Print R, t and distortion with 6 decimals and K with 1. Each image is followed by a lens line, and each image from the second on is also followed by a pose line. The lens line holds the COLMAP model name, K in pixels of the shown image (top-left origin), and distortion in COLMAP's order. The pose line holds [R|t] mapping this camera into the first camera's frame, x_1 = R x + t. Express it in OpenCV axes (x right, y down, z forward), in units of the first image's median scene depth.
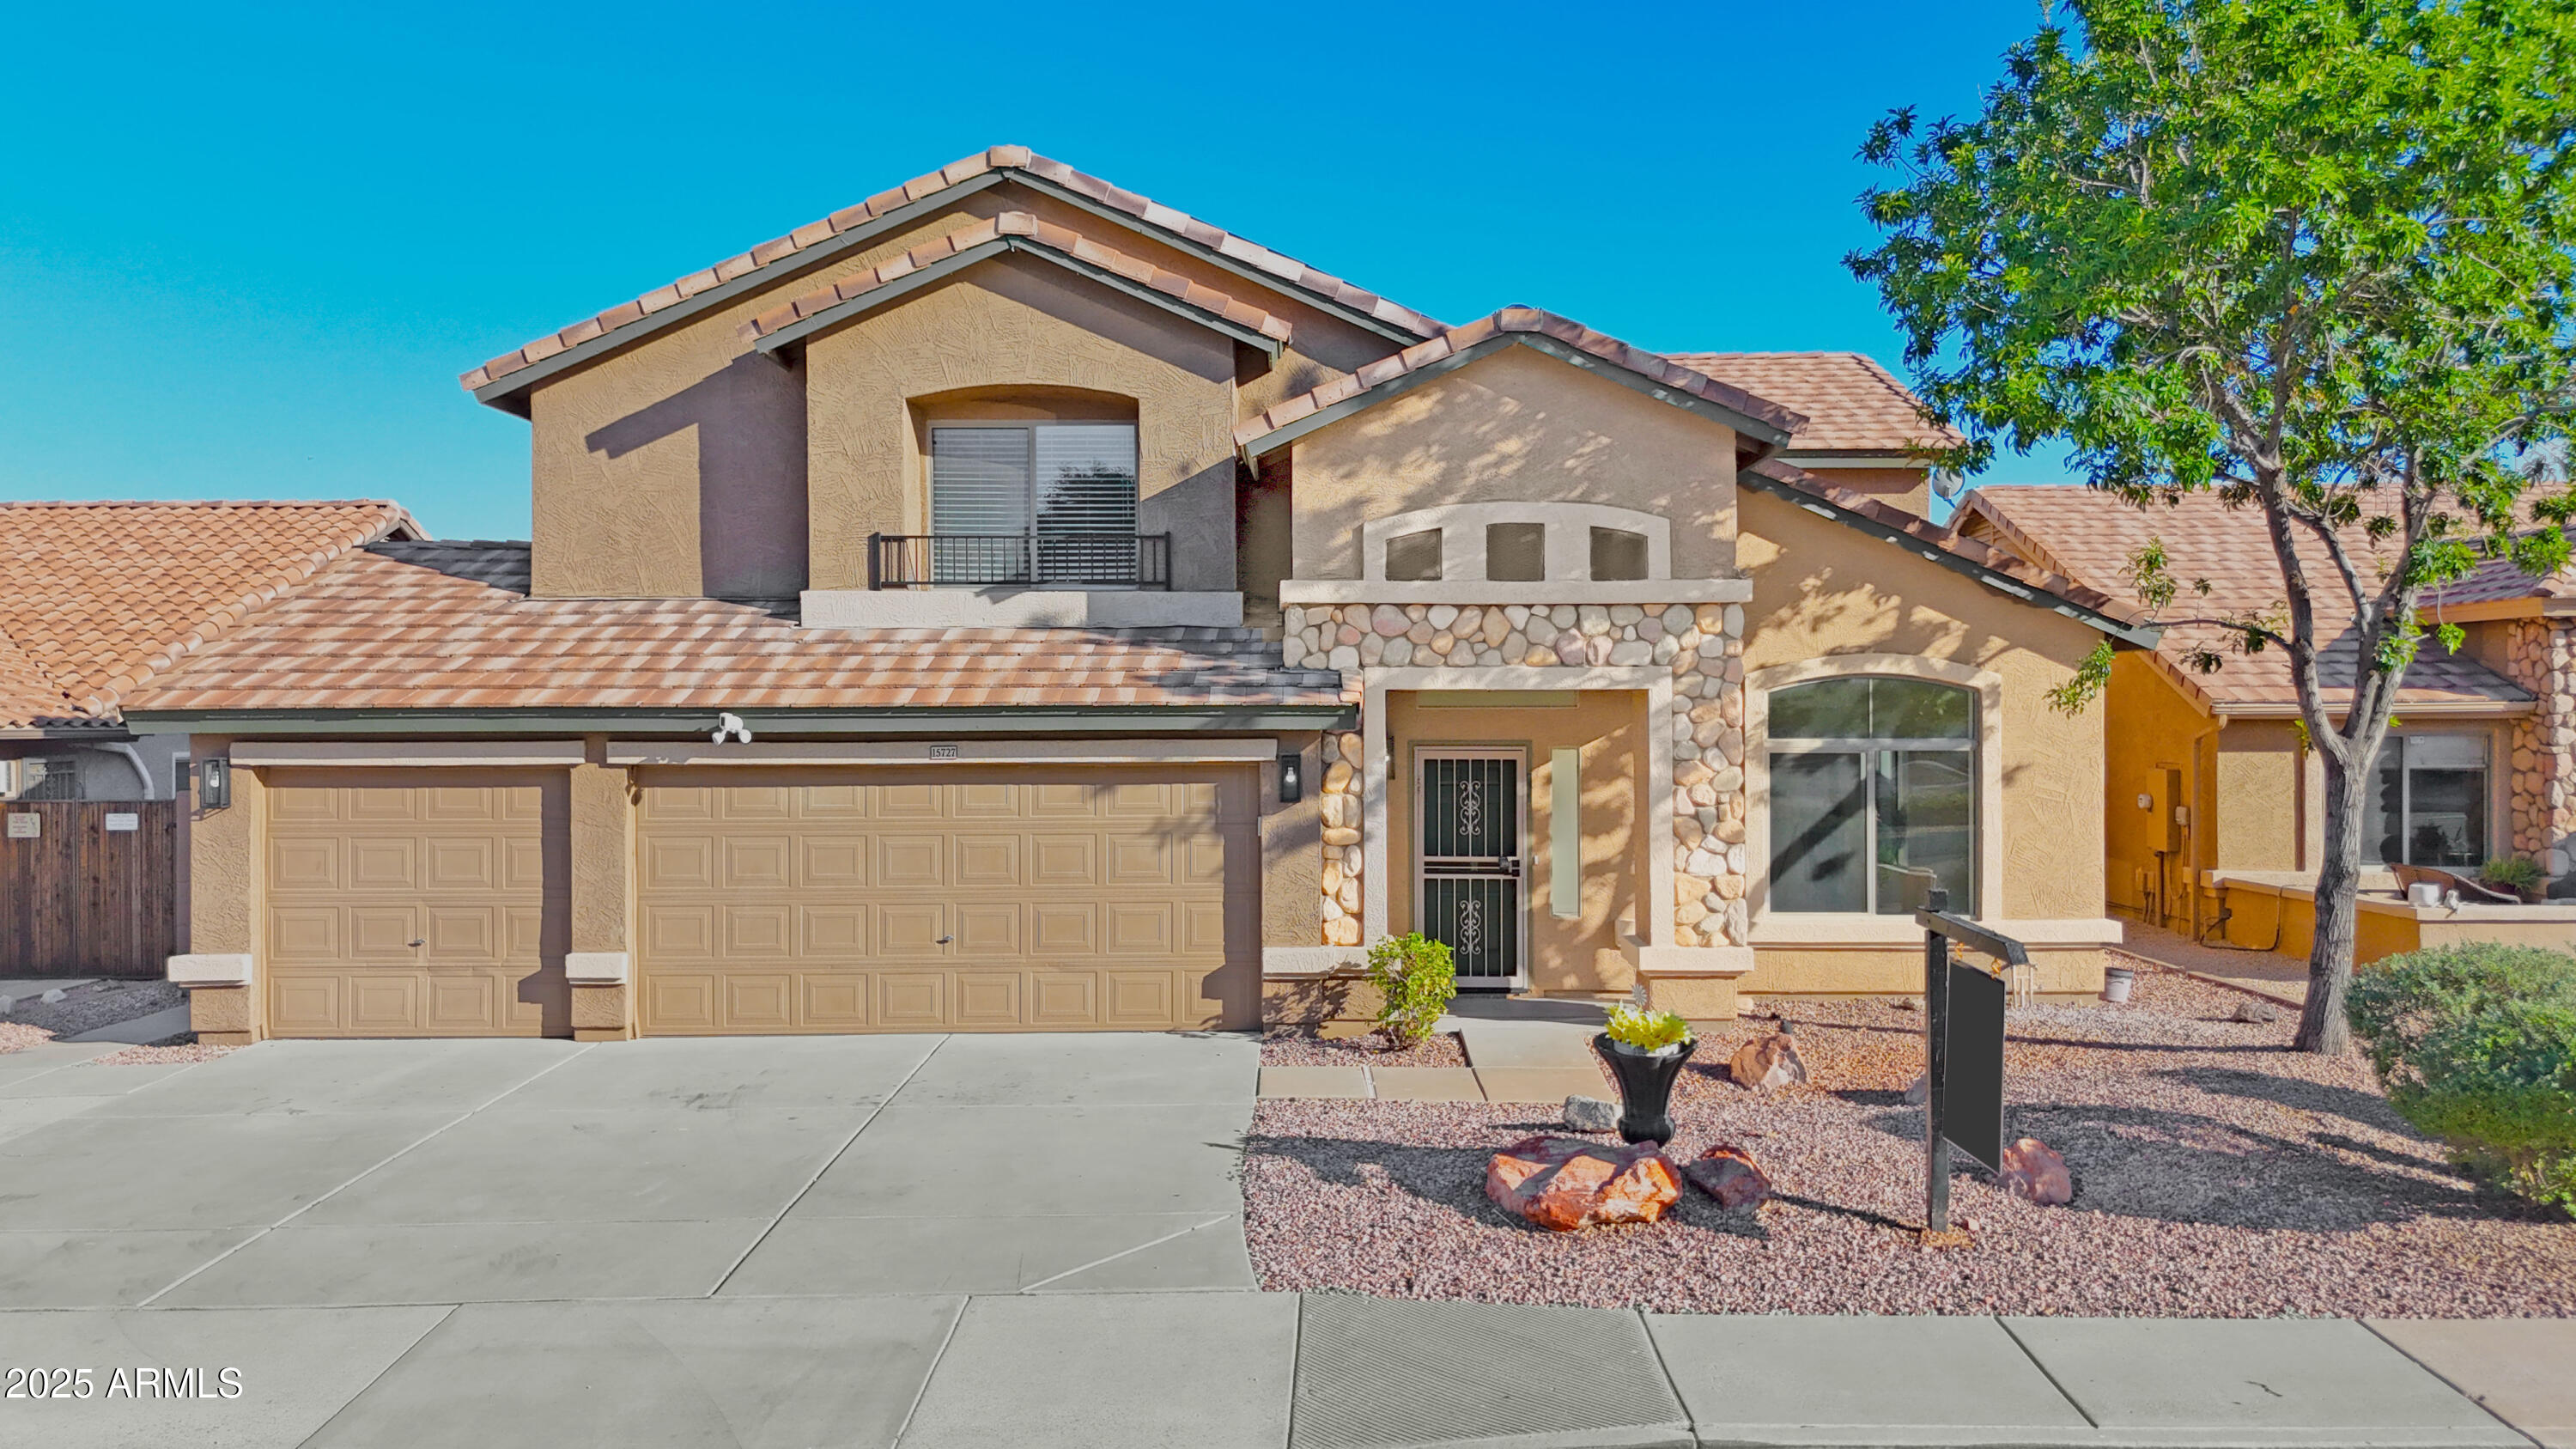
lens RADIAL K [[1885.2, 0, 1259.0], [0, 1885.2, 725.9], [0, 0, 1]] dist [0.080516, -0.157920]
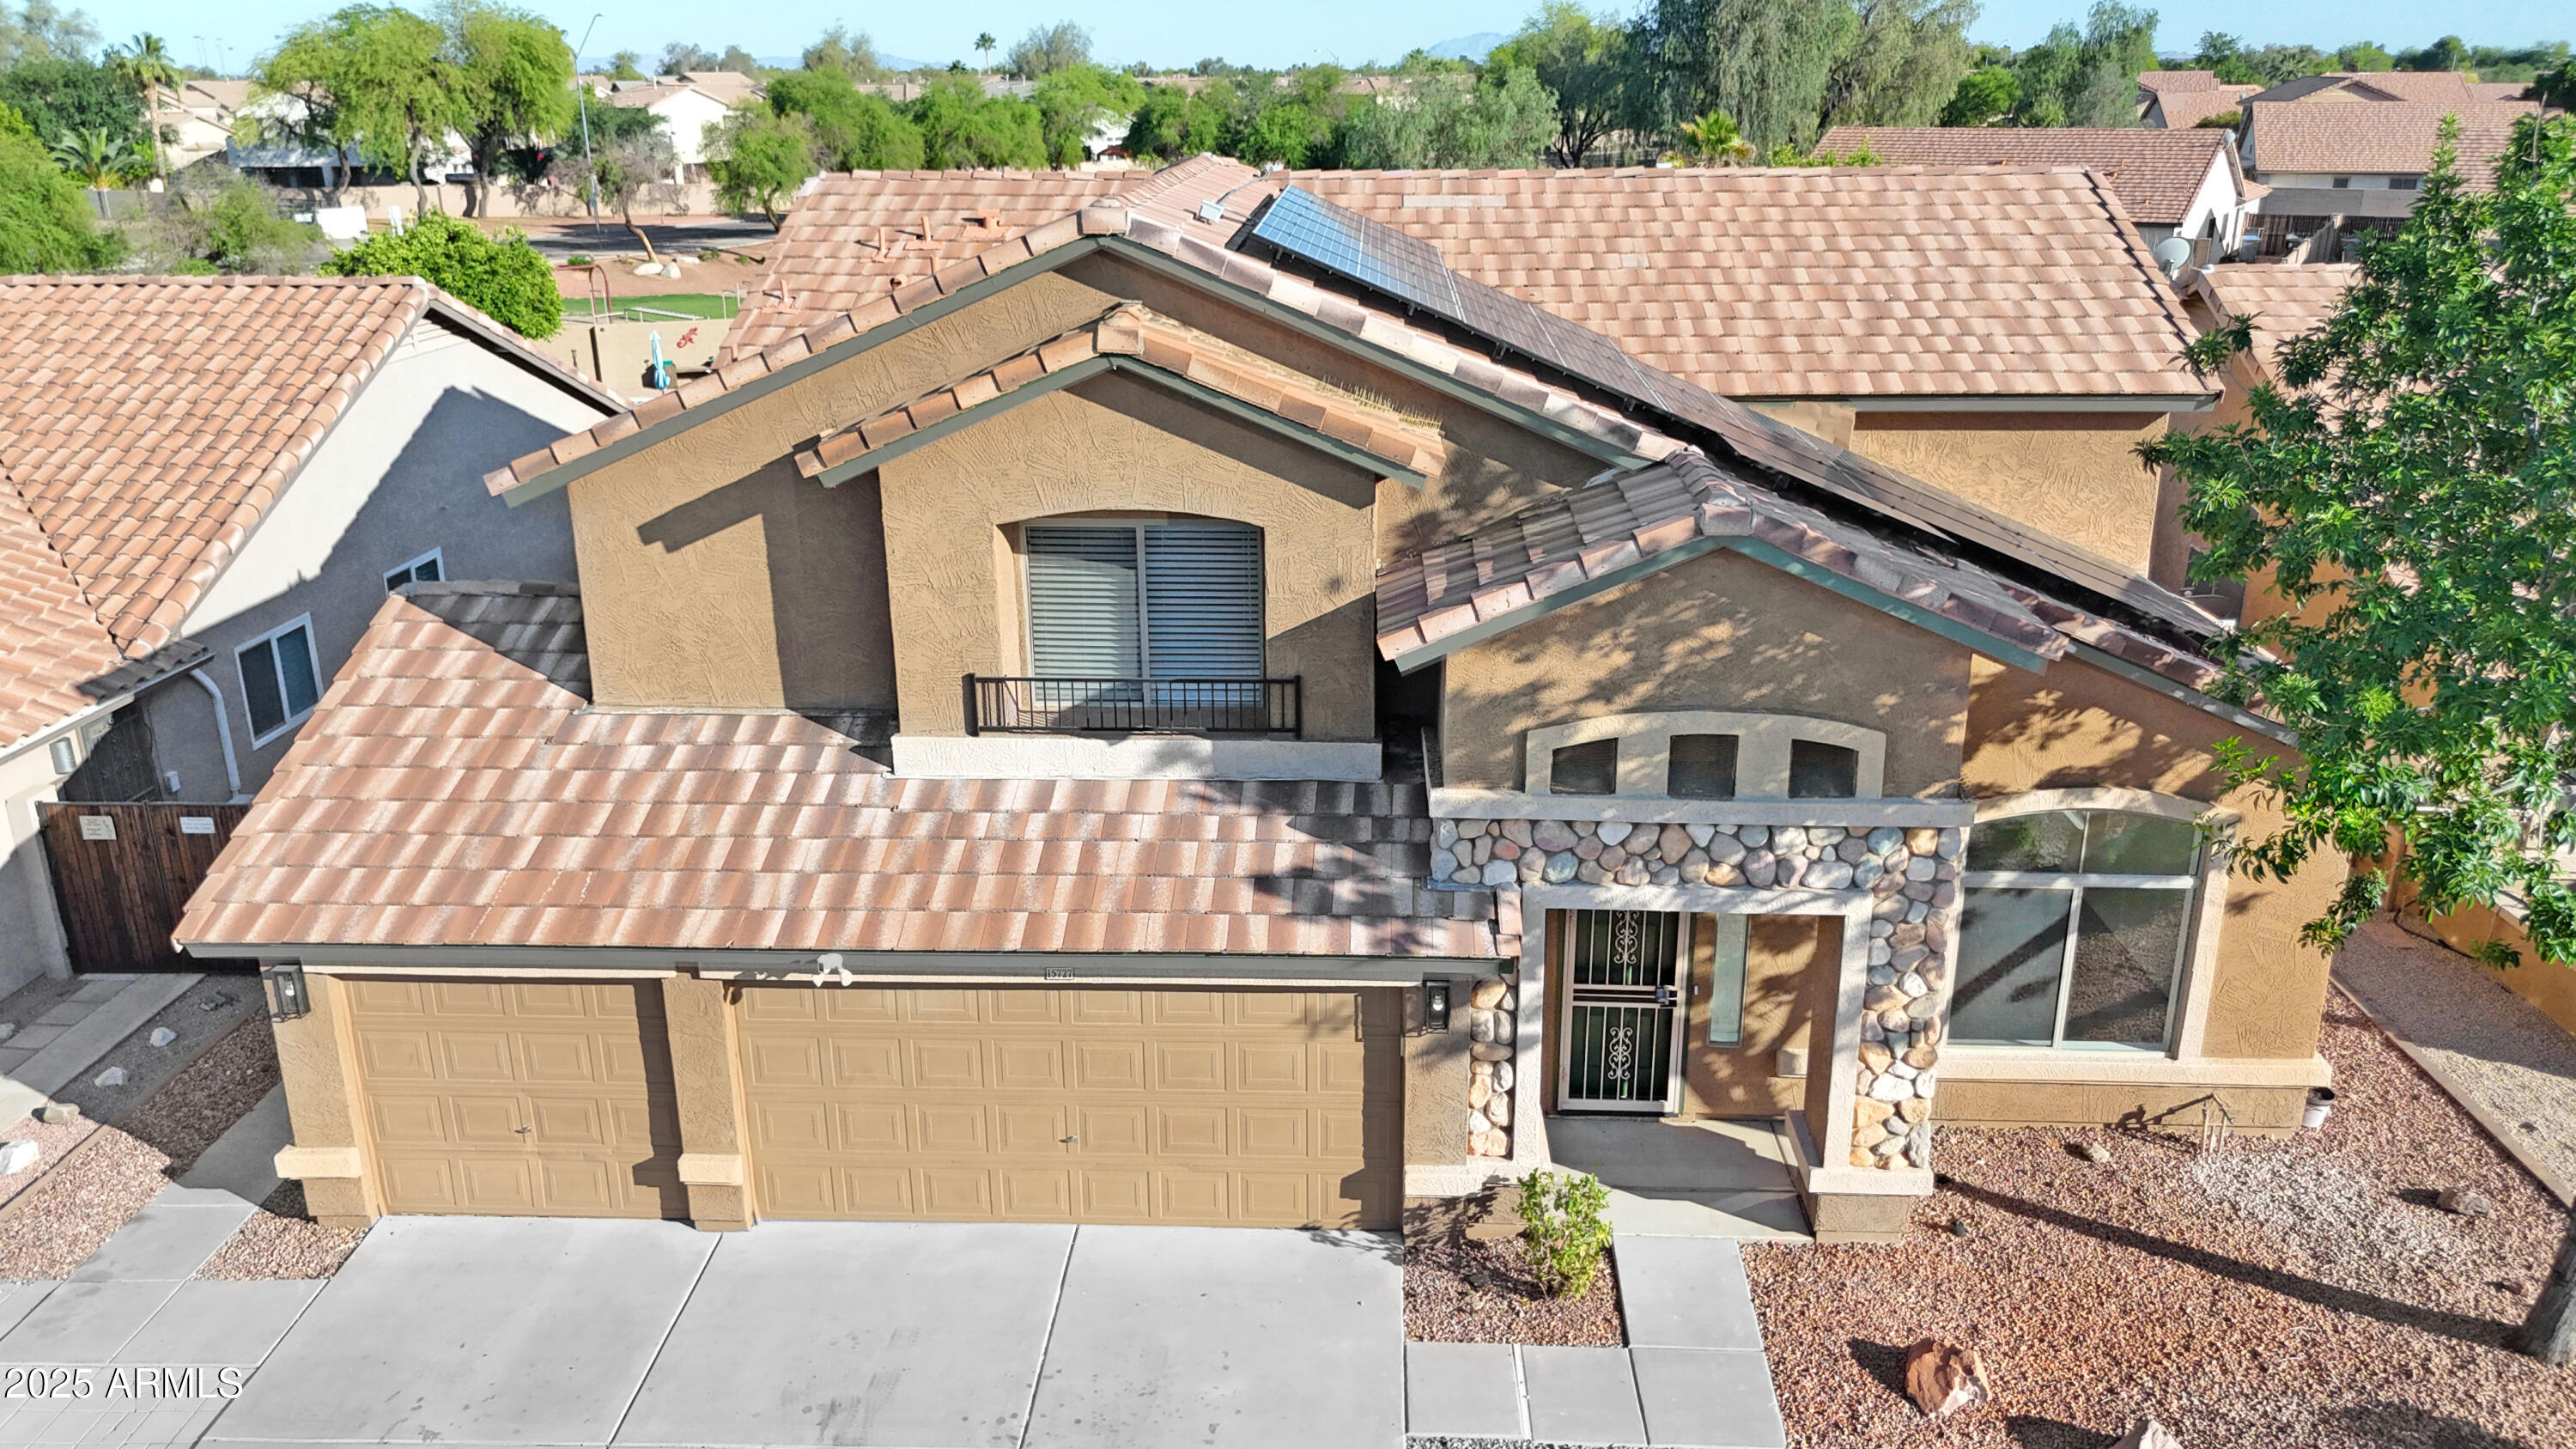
lens RADIAL K [[1885.2, 0, 1259.0], [0, 1885.2, 725.9], [0, 0, 1]] dist [0.080516, -0.157920]
pose [[0.999077, 0.005702, -0.042576, -0.031382], [0.007928, 0.949649, 0.313217, -0.382893], [0.042218, -0.313265, 0.948727, 0.168601]]
